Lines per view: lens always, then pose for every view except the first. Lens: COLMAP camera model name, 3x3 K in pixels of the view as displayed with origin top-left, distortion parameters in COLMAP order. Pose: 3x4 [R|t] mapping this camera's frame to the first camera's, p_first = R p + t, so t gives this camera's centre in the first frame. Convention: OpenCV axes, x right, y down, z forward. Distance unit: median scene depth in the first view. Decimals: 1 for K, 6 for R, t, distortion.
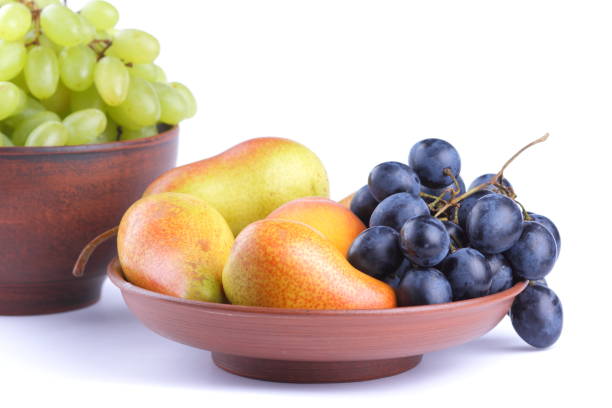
lens RADIAL K [[2605.9, 0, 305.4], [0, 2605.9, 203.0], [0, 0, 1]] dist [0.392388, 0.000000]
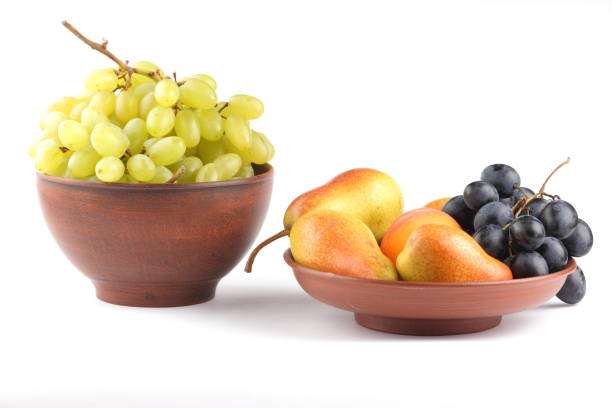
lens RADIAL K [[2605.9, 0, 307.6], [0, 2605.9, 200.2], [0, 0, 1]] dist [0.392388, 0.000000]
pose [[0.949721, -0.043920, 0.310002, -0.508925], [0.048290, 0.998813, -0.006435, -0.000441], [-0.309352, 0.021081, 0.950714, -0.351870]]
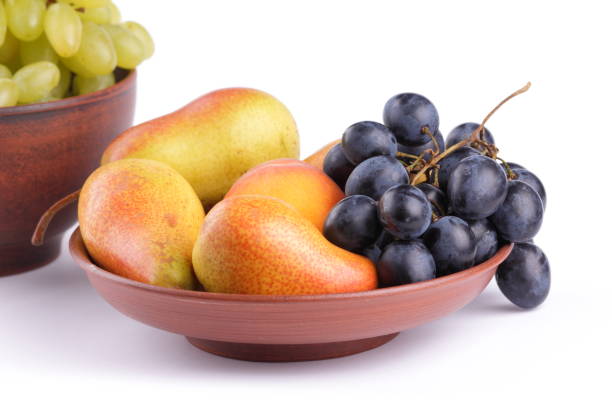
lens RADIAL K [[2605.9, 0, 308.6], [0, 2605.9, 207.6], [0, 0, 1]] dist [0.392388, 0.000000]
pose [[0.999142, -0.036159, 0.020214, -0.007869], [0.034165, 0.995215, 0.091537, -0.071919], [-0.023427, -0.090768, 0.995596, 0.058330]]
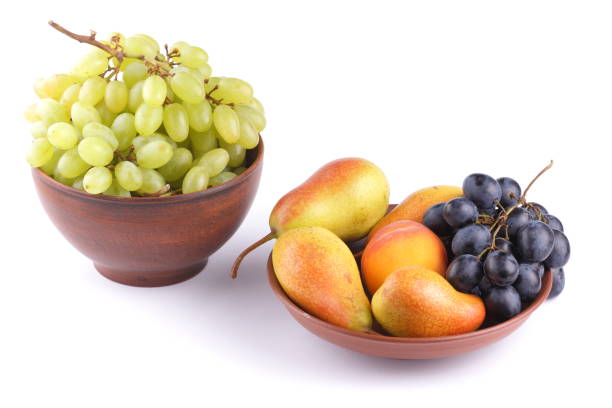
lens RADIAL K [[2605.9, 0, 306.1], [0, 2605.9, 203.3], [0, 0, 1]] dist [0.392388, 0.000000]
pose [[0.964724, -0.126424, 0.230921, -0.391809], [0.047378, 0.946201, 0.320092, -0.490349], [-0.258965, -0.297860, 0.918813, -0.334323]]
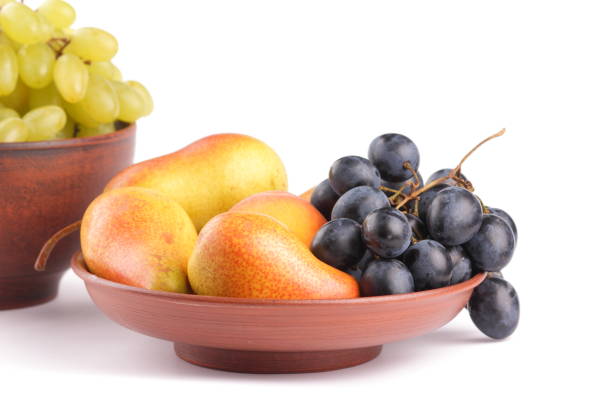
lens RADIAL K [[2605.9, 0, 301.6], [0, 2605.9, 208.5], [0, 0, 1]] dist [0.392388, 0.000000]
pose [[0.999391, -0.001545, 0.034868, -0.022019], [0.001803, 0.999971, -0.007357, 0.012086], [-0.034855, 0.007416, 0.999365, -0.013561]]
